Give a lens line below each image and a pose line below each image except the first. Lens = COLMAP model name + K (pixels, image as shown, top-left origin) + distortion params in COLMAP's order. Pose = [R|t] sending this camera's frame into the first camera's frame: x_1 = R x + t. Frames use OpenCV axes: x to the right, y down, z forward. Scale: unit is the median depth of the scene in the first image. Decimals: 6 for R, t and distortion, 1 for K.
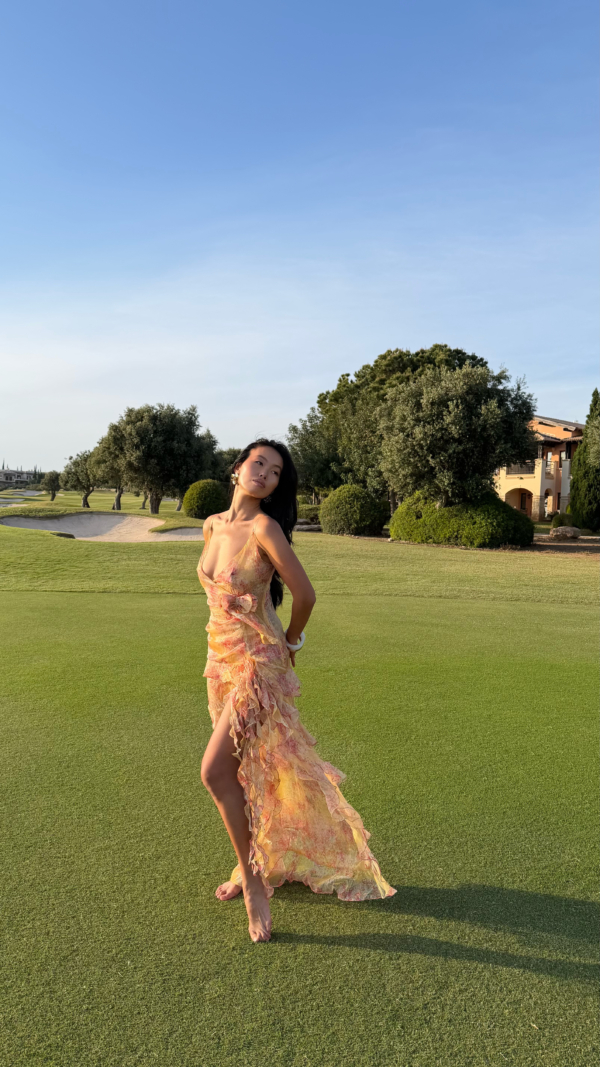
lens RADIAL K [[731.5, 0, 297.5], [0, 731.5, 538.5], [0, 0, 1]] dist [0.113572, -0.003464]
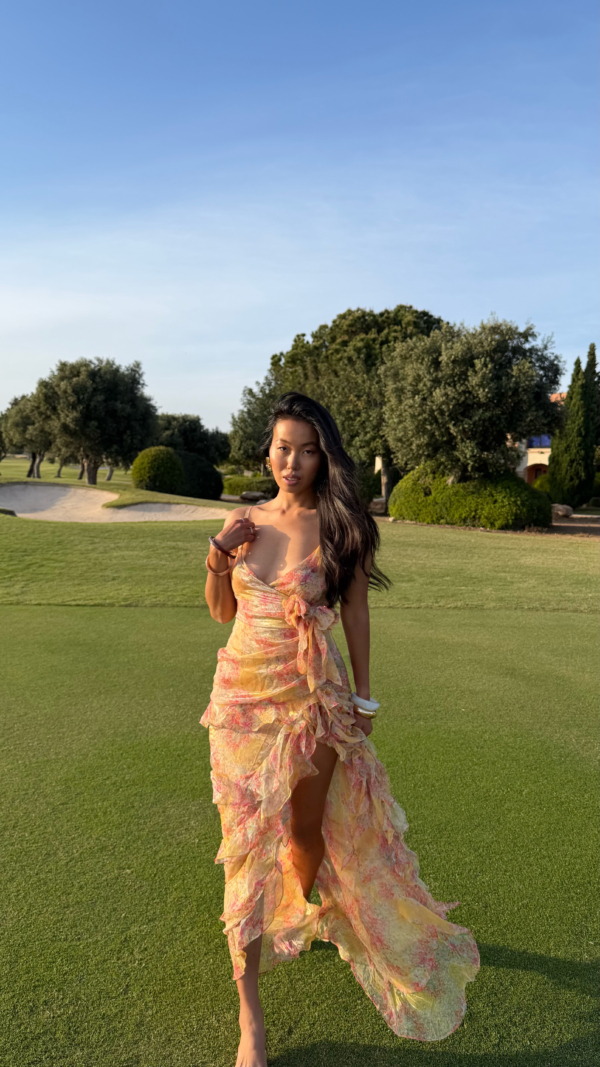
lens RADIAL K [[735.1, 0, 305.2], [0, 735.1, 538.4], [0, 0, 1]] dist [0.121381, -0.000210]
pose [[0.992102, 0.002662, 0.125409, -0.069607], [-0.007533, 0.999235, 0.038383, -0.006867], [-0.125210, -0.039025, 0.991362, 0.111723]]
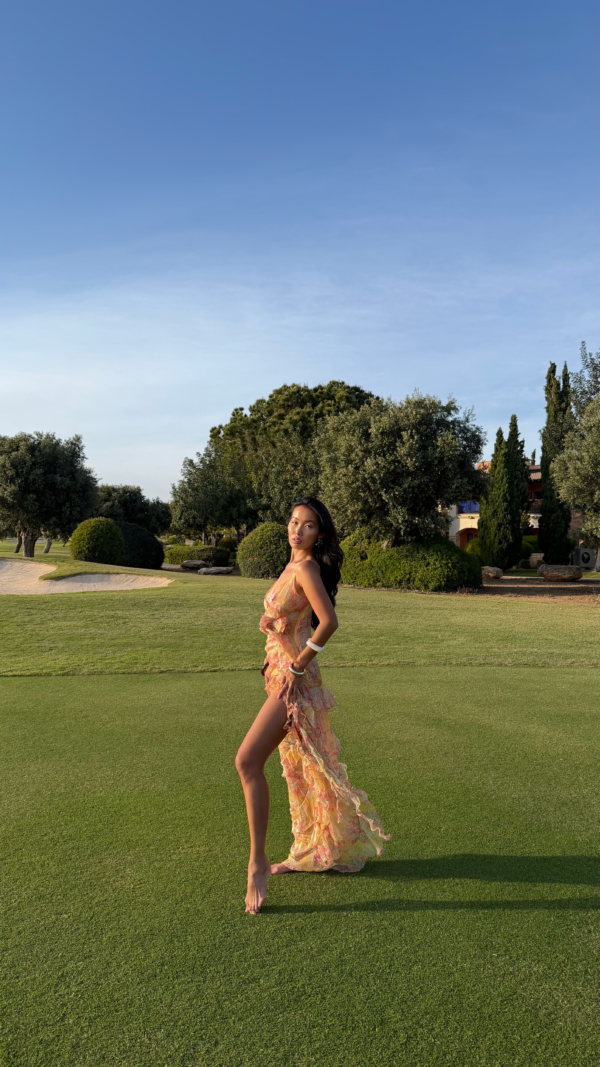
lens RADIAL K [[731.8, 0, 296.4], [0, 731.8, 528.6], [0, 0, 1]] dist [0.114995, -0.004035]
pose [[0.981477, -0.002710, 0.191559, -0.068854], [0.015680, 0.997682, -0.066222, -0.005417], [-0.190935, 0.068000, 0.979245, 0.100872]]
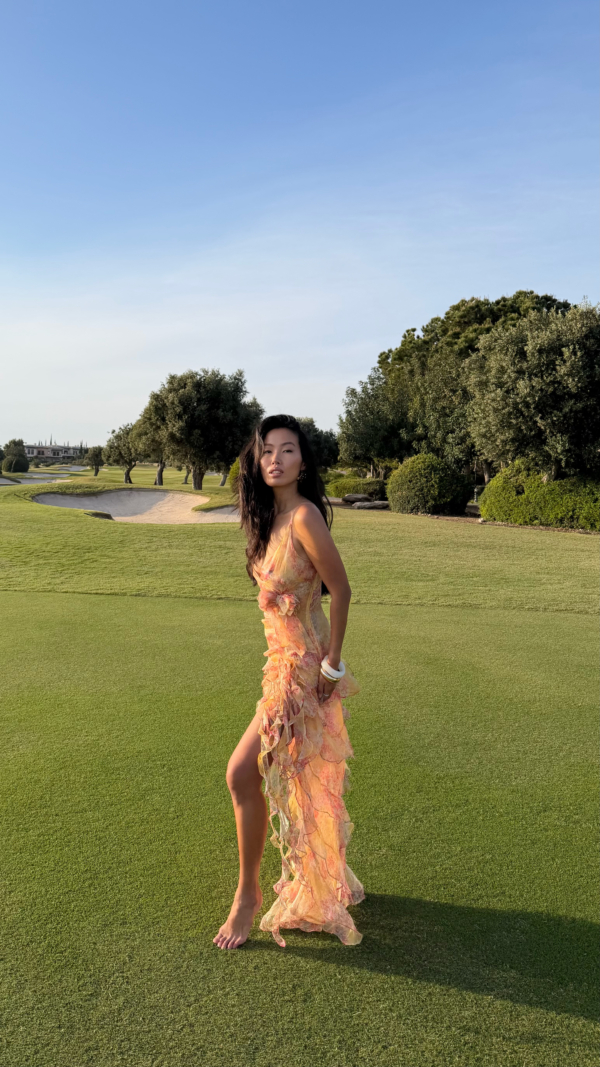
lens RADIAL K [[761.9, 0, 229.2], [0, 761.9, 507.9], [0, 0, 1]] dist [0.192187, -0.468224]
pose [[0.988825, -0.000903, -0.149076, -0.018368], [-0.000171, 0.999974, -0.007195, -0.004821], [0.149079, 0.007140, 0.988800, 0.084753]]
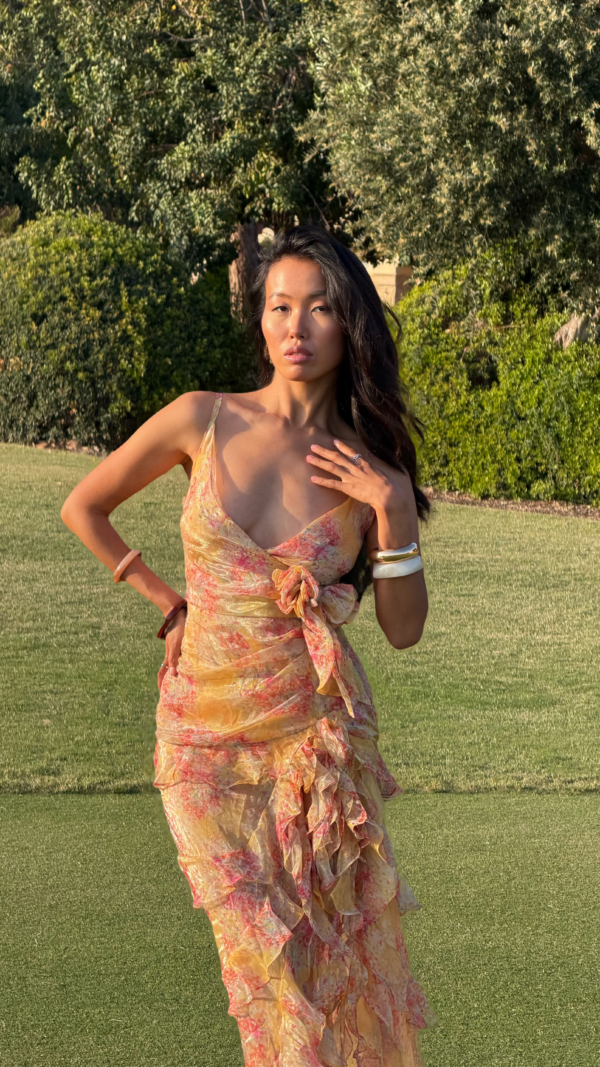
lens RADIAL K [[3192.4, 0, 300.0], [0, 3192.4, 533.5], [0, 0, 1]] dist [0.144854, 0.843892]
pose [[0.961483, 0.015464, 0.274429, -0.119029], [-0.024125, 0.999311, 0.028214, -0.006754], [-0.273804, -0.033748, 0.961193, 0.063321]]
